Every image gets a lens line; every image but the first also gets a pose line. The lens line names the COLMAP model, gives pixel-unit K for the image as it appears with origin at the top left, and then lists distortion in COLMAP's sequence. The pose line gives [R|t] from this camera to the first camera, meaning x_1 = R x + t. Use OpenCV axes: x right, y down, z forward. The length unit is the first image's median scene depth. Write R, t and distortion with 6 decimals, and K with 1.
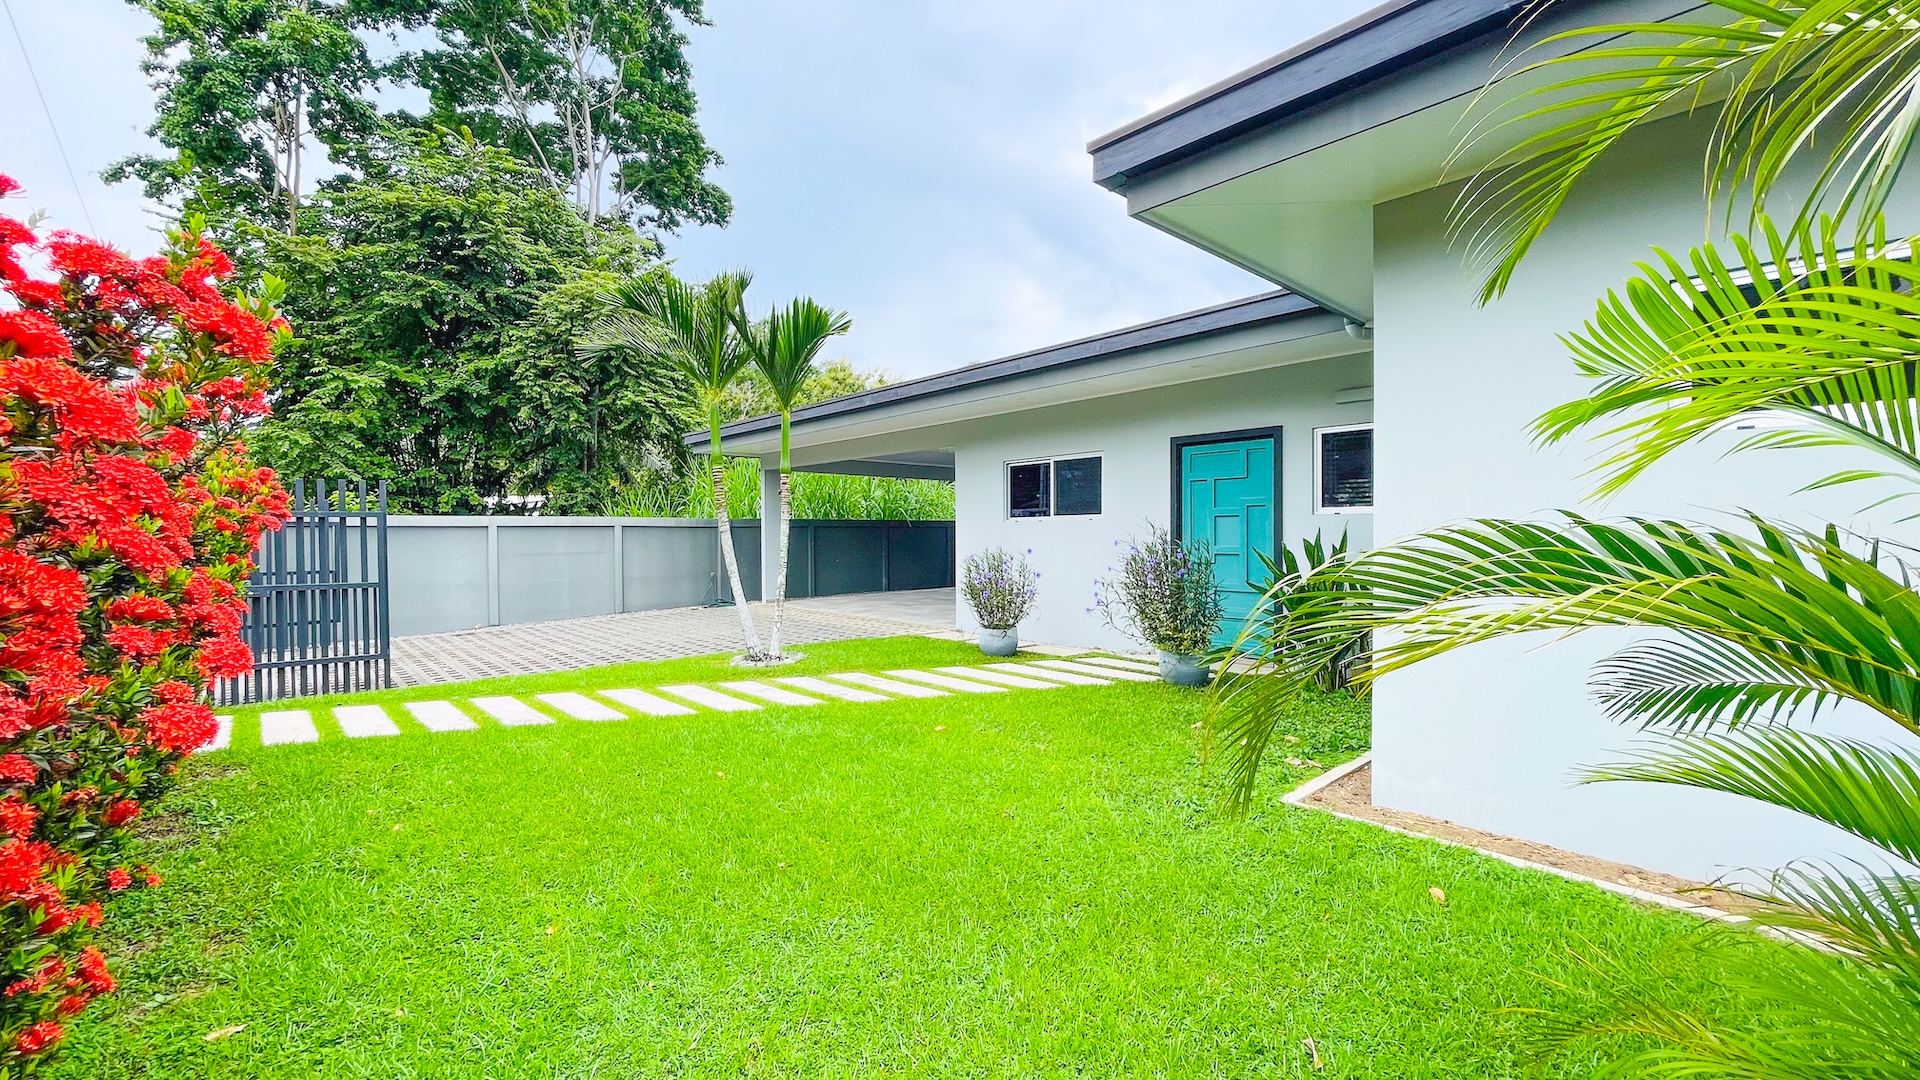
lens RADIAL K [[773.7, 0, 947.1], [0, 773.7, 543.4], [0, 0, 1]] dist [0.002042, 0.000218]
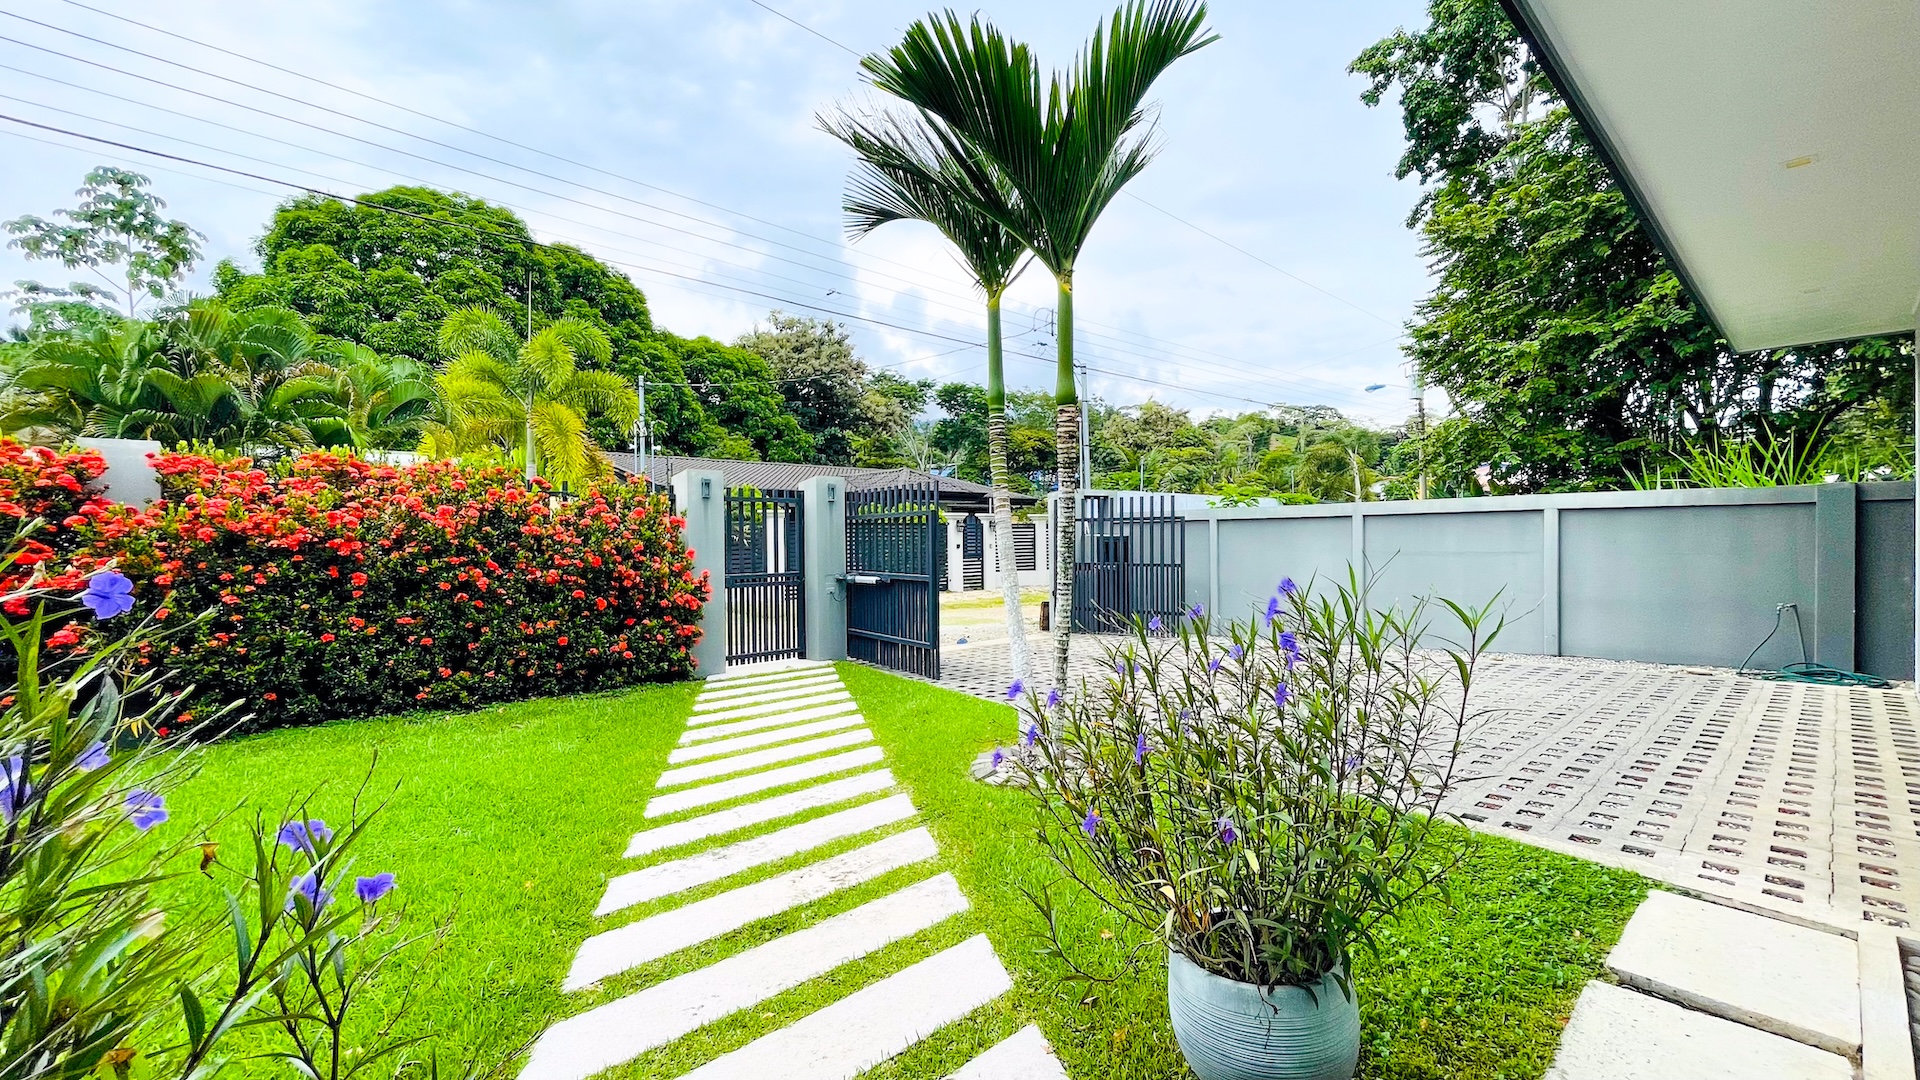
lens RADIAL K [[773.7, 0, 958.1], [0, 773.7, 541.4], [0, 0, 1]] dist [0.002042, 0.000218]
pose [[-0.007961, 0.014347, -0.999865, 0.273855], [0.000939, 0.999897, 0.014340, -0.010743], [0.999968, -0.000825, -0.007974, 0.814596]]
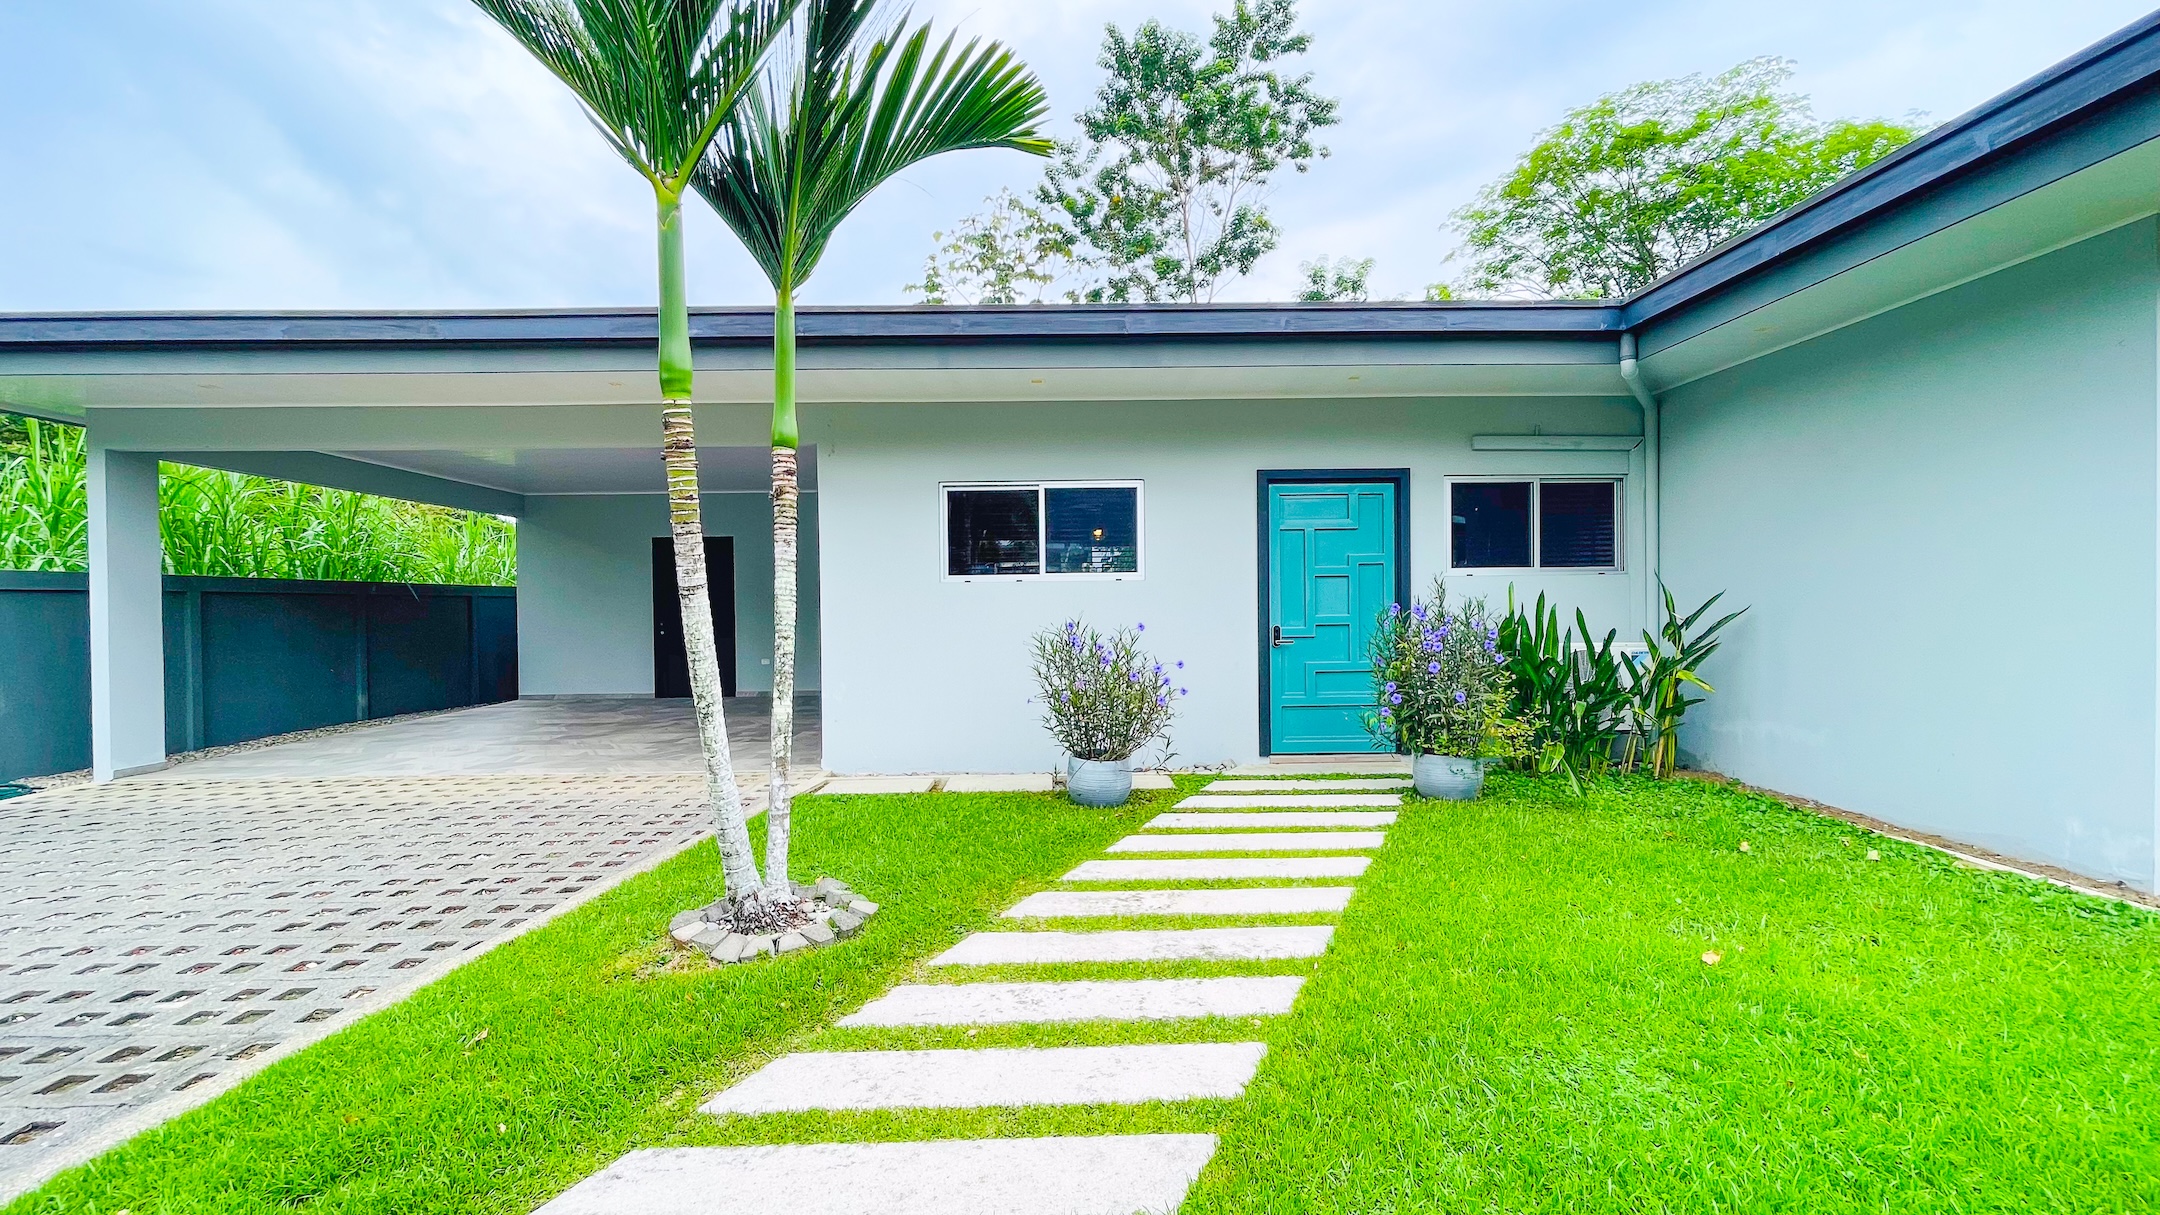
lens RADIAL K [[870.4, 0, 1082.6], [0, 870.4, 609.4], [0, 0, 1]] dist [0.002042, 0.000218]
pose [[0.654705, -0.008152, 0.755840, -0.388244], [0.016859, 0.999851, -0.003819, -0.002161], [-0.755696, 0.015243, 0.654745, 0.500216]]
